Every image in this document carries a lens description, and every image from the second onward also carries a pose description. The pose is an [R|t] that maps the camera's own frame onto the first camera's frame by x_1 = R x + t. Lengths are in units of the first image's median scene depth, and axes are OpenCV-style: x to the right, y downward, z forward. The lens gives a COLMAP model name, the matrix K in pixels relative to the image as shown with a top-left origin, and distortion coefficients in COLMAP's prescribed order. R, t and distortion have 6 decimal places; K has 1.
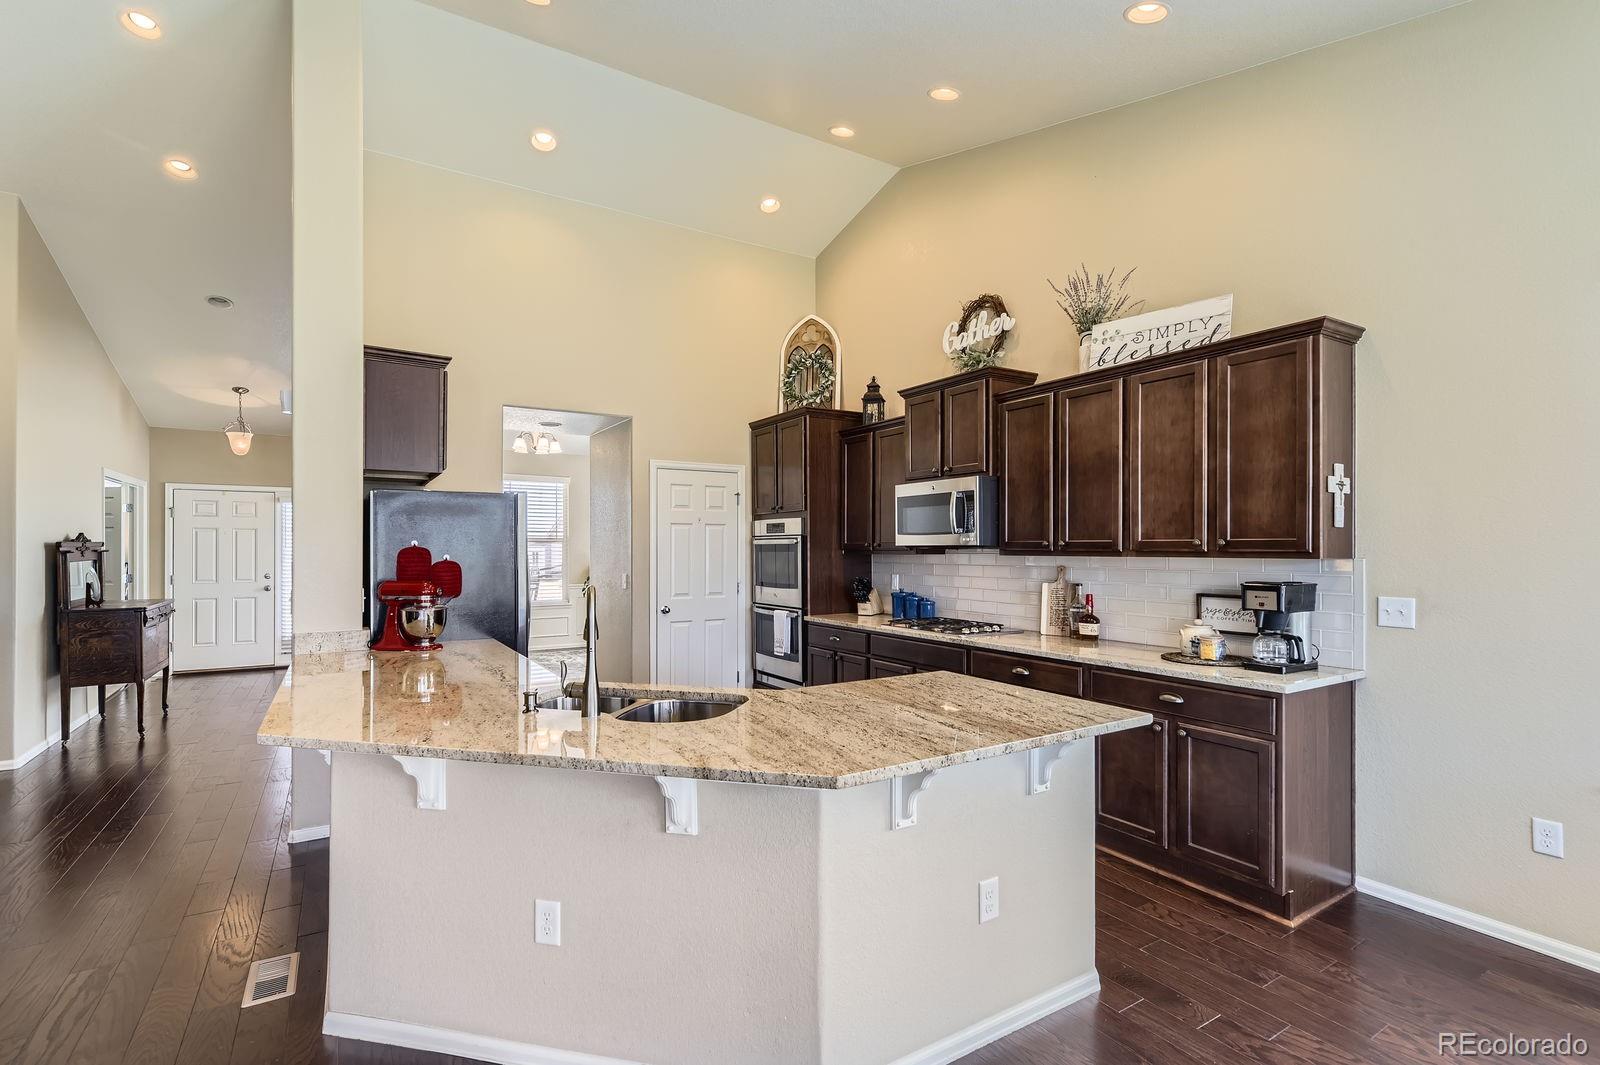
lens RADIAL K [[728.4, 0, 797.7], [0, 728.4, 546.2], [0, 0, 1]] dist [-0.000576, -0.000047]
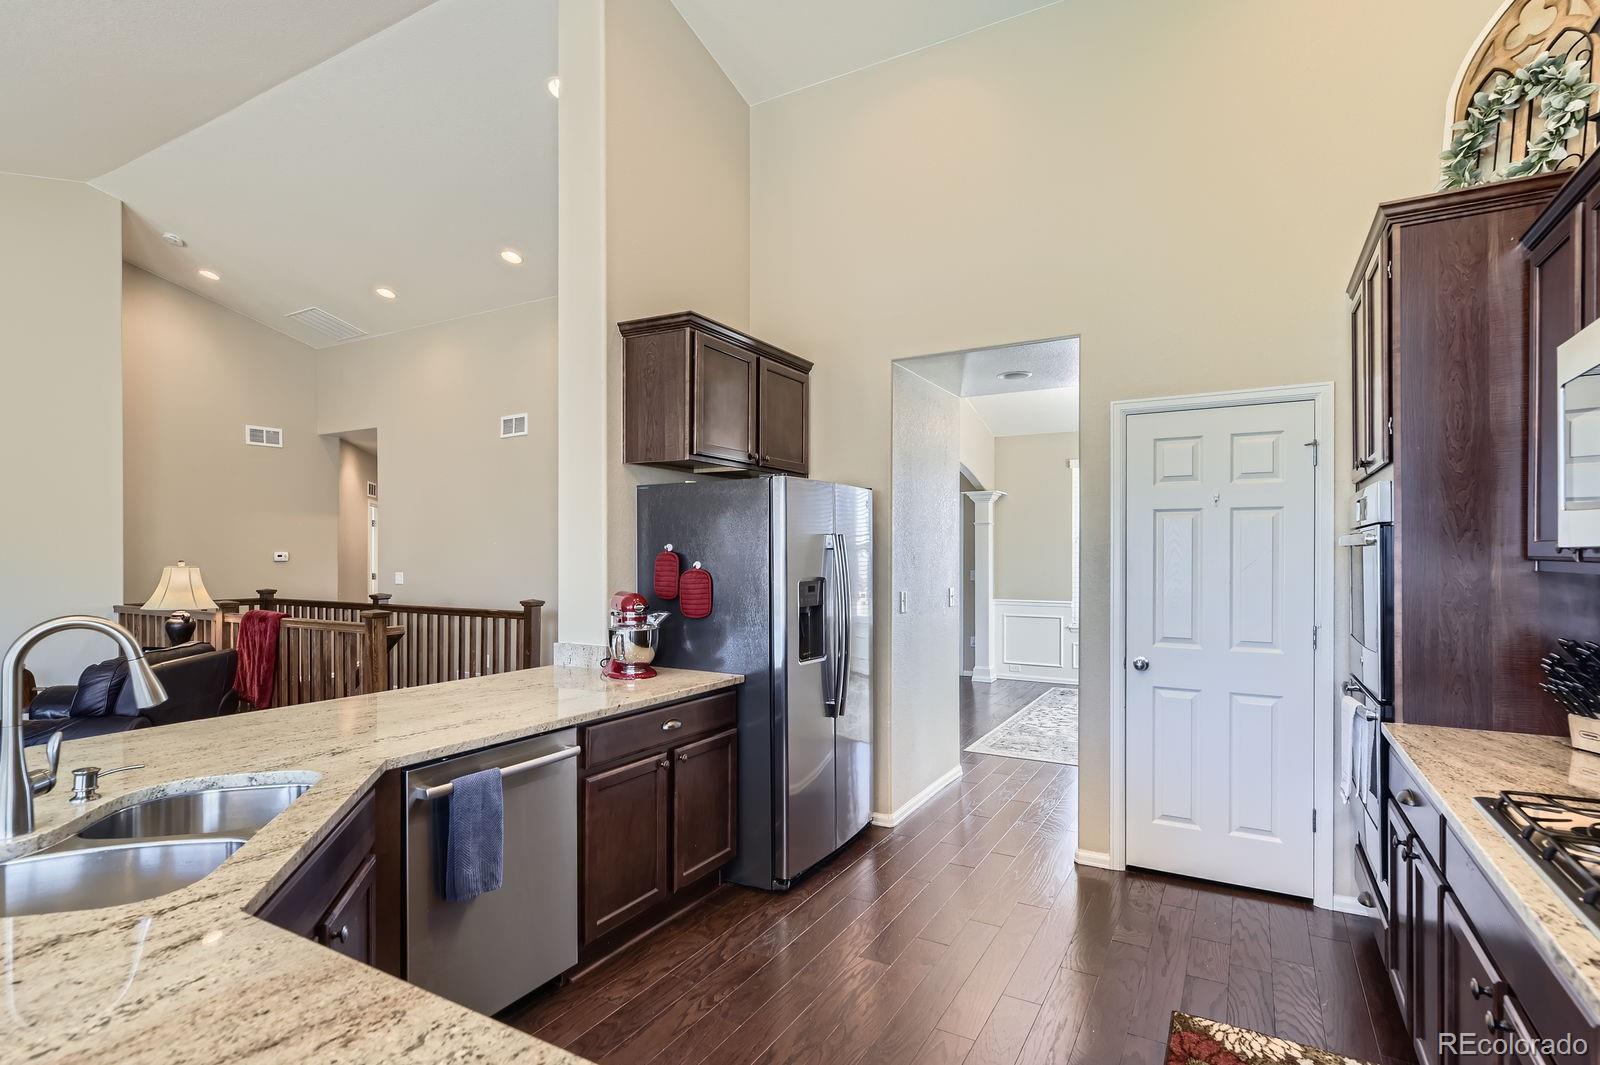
lens RADIAL K [[819.4, 0, 796.0], [0, 819.4, 544.3], [0, 0, 1]] dist [0.023257, 0.000234]
pose [[0.484675, -0.009107, -0.874647, 0.255515], [0.000307, 0.999948, -0.010242, 0.001299], [0.874694, 0.004696, 0.484652, 0.480736]]
